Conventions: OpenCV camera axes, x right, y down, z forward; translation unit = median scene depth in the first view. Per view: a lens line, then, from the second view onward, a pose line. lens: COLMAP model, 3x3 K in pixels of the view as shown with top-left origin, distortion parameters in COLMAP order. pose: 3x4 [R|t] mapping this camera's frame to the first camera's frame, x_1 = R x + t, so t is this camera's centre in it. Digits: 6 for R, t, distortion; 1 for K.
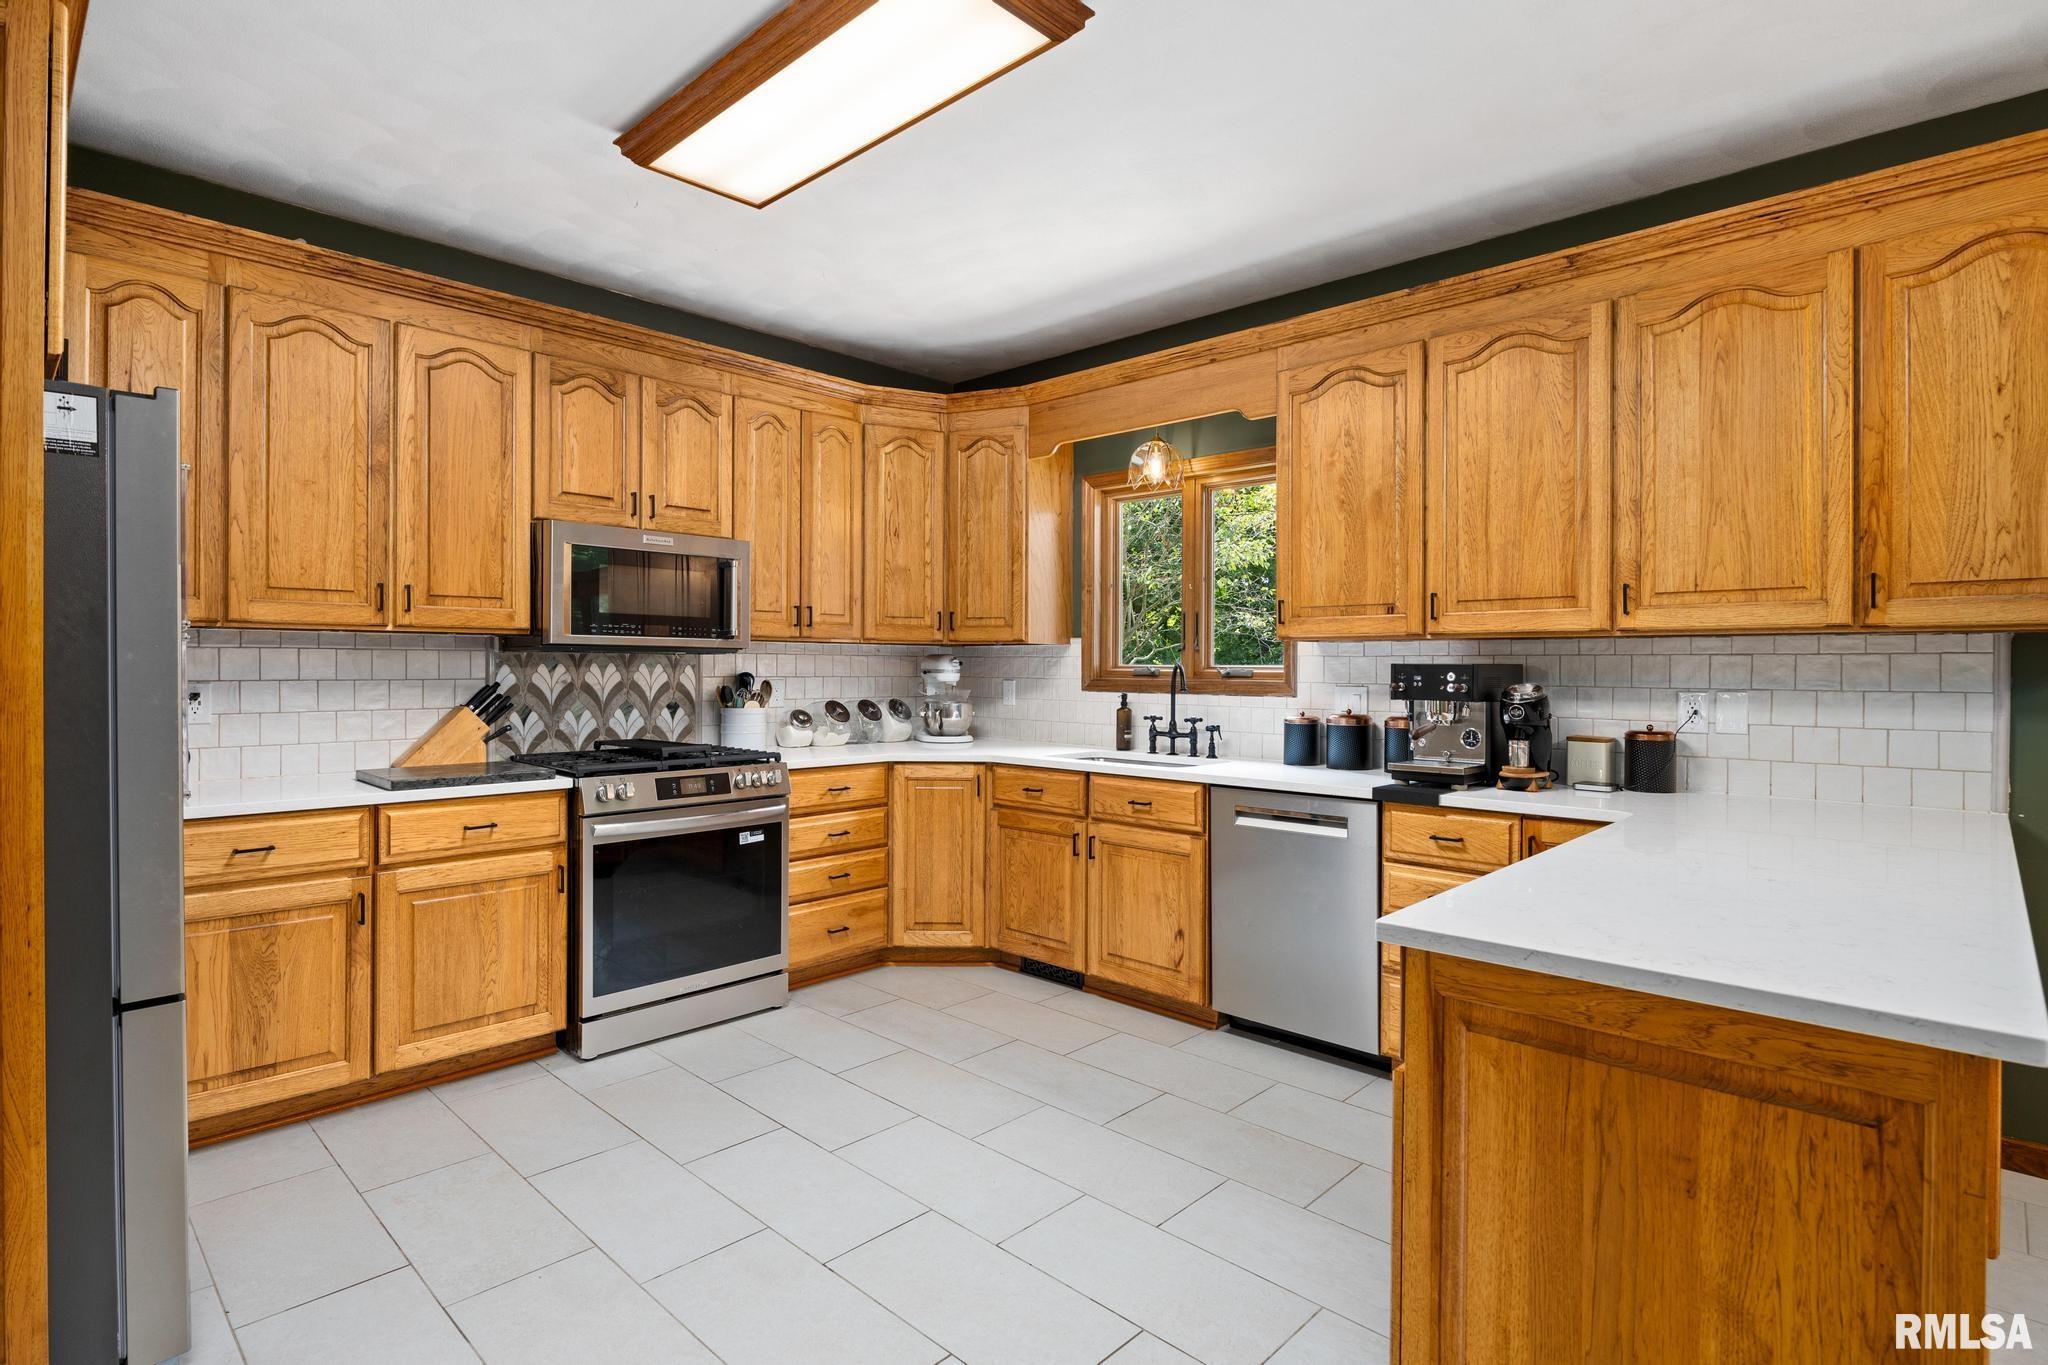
lens RADIAL K [[1029.5, 0, 1012.4], [0, 1029.5, 673.6], [0, 0, 1]] dist [-0.004104, -0.000054]
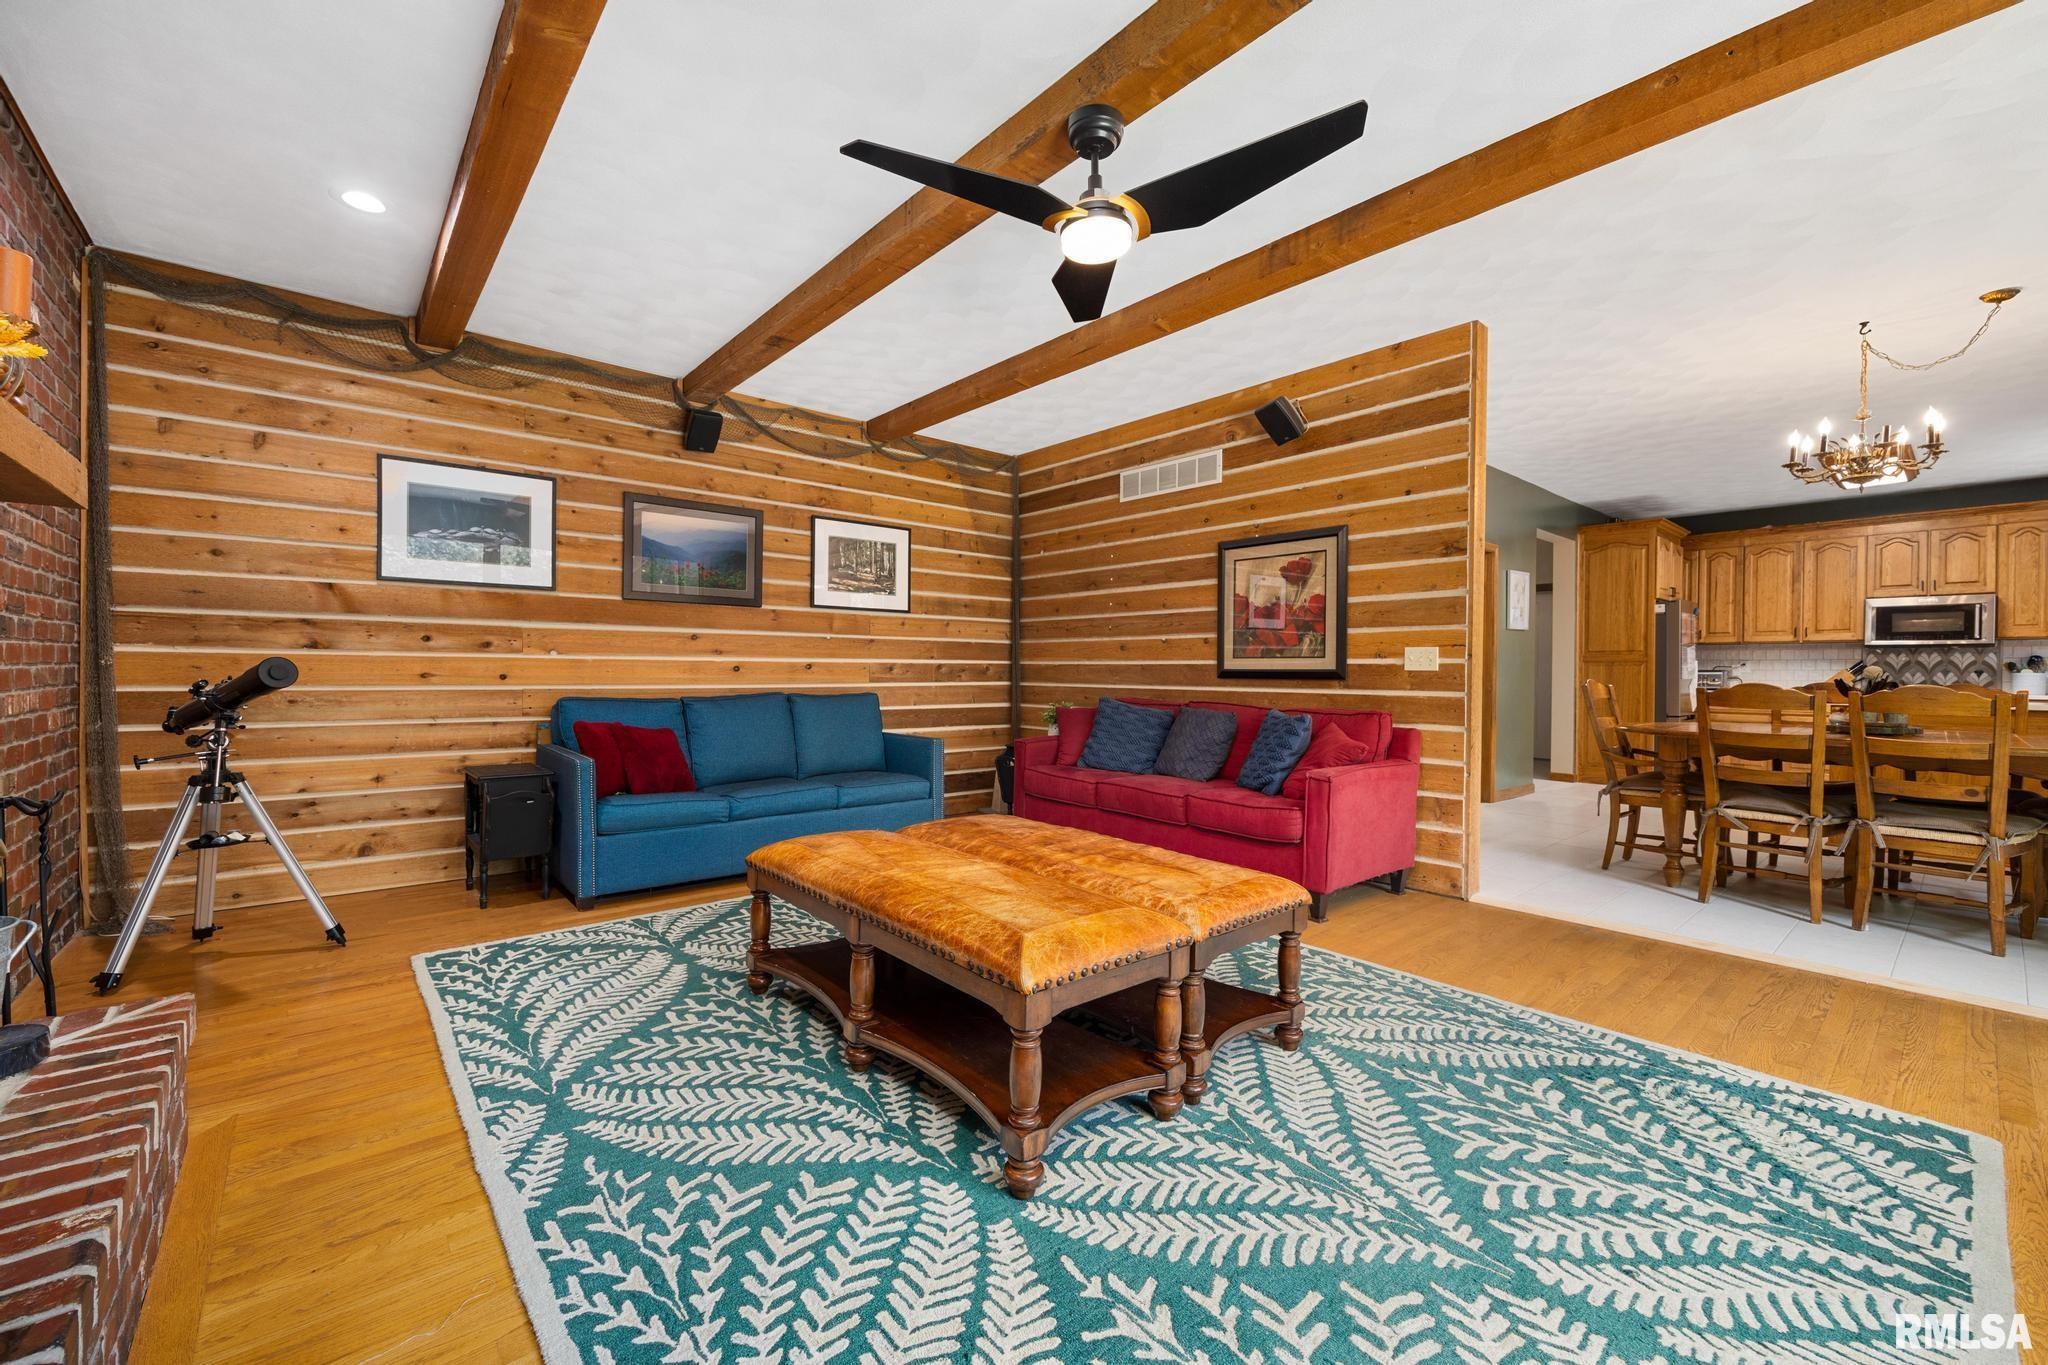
lens RADIAL K [[828.0, 0, 1017.2], [0, 828.0, 680.5], [0, 0, 1]] dist [0.000385, 0.000062]
pose [[-0.100372, 0.007314, -0.994923, 1.826718], [-0.011455, 0.999898, 0.008506, 0.066533], [0.994884, 0.012251, -0.100278, -0.936764]]
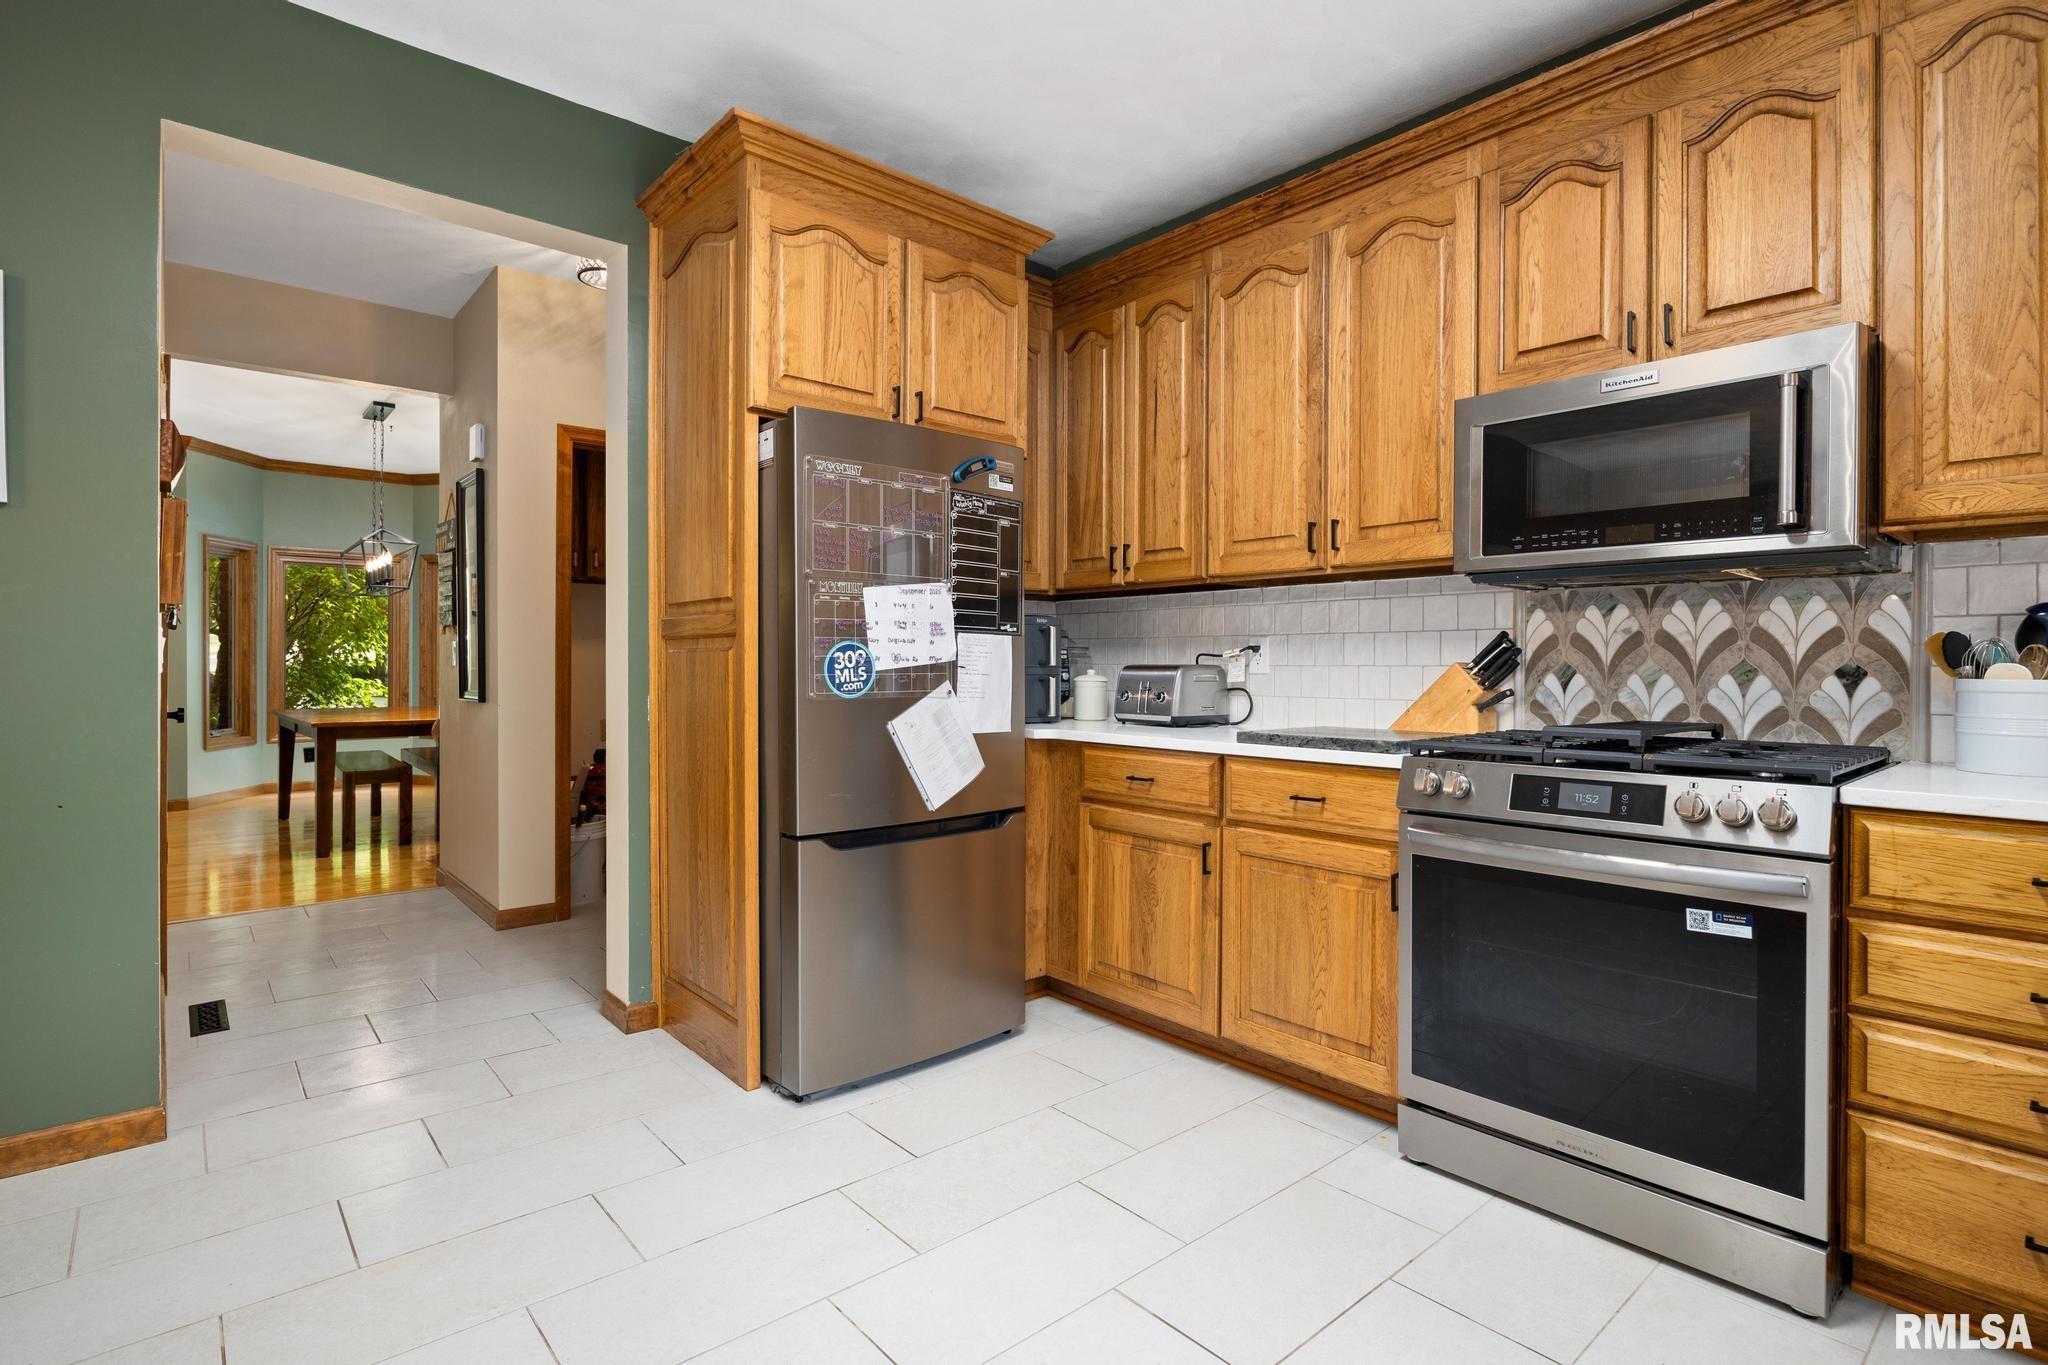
lens RADIAL K [[999.9, 0, 1017.5], [0, 999.9, 669.4], [0, 0, 1]] dist [-0.006334, -0.001560]
pose [[-0.091597, -0.001320, -0.995795, 0.260020], [-0.012514, 0.999922, -0.000175, 0.040755], [0.995718, 0.012446, -0.091606, 0.714349]]
